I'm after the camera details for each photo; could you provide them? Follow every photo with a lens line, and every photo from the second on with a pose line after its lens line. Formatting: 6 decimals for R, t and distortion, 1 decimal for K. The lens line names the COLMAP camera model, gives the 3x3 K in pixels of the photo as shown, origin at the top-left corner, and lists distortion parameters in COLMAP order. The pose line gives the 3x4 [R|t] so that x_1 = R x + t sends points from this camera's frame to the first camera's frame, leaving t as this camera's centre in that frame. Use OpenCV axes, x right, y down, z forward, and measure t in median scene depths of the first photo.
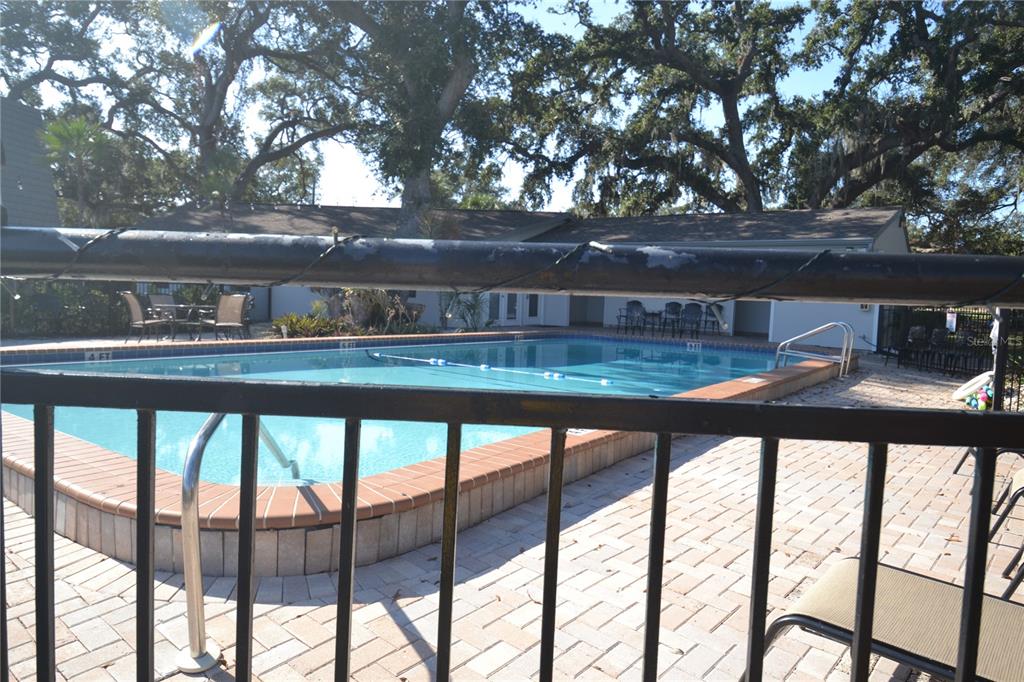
lens RADIAL K [[695.2, 0, 507.4], [0, 695.2, 338.4], [0, 0, 1]] dist [0.049029, -0.059609]
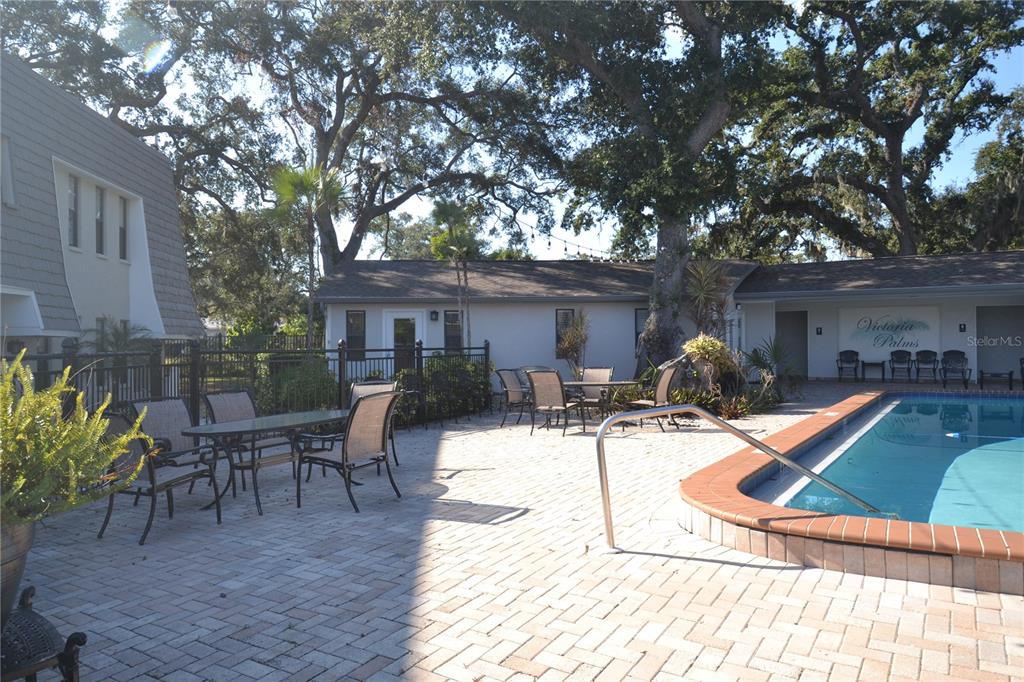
lens RADIAL K [[695.2, 0, 507.4], [0, 695.2, 338.4], [0, 0, 1]] dist [0.049029, -0.059609]
pose [[0.990881, -0.043055, 0.127678, -0.388718], [0.052414, 0.996107, -0.070874, -0.027824], [-0.124129, 0.076920, 0.989280, 0.128152]]
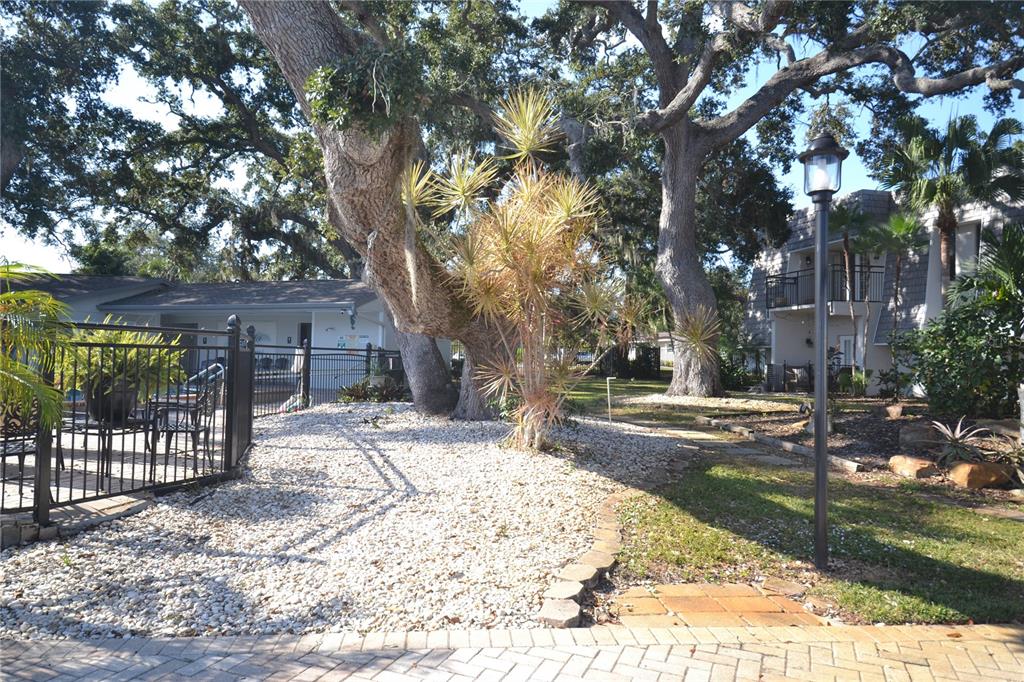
lens RADIAL K [[695.2, 0, 507.4], [0, 695.2, 338.4], [0, 0, 1]] dist [0.049029, -0.059609]
pose [[0.952868, -0.011701, 0.303161, 0.280706], [0.039628, 0.995496, -0.086130, 0.031196], [-0.300787, 0.094084, 0.949039, -0.205876]]
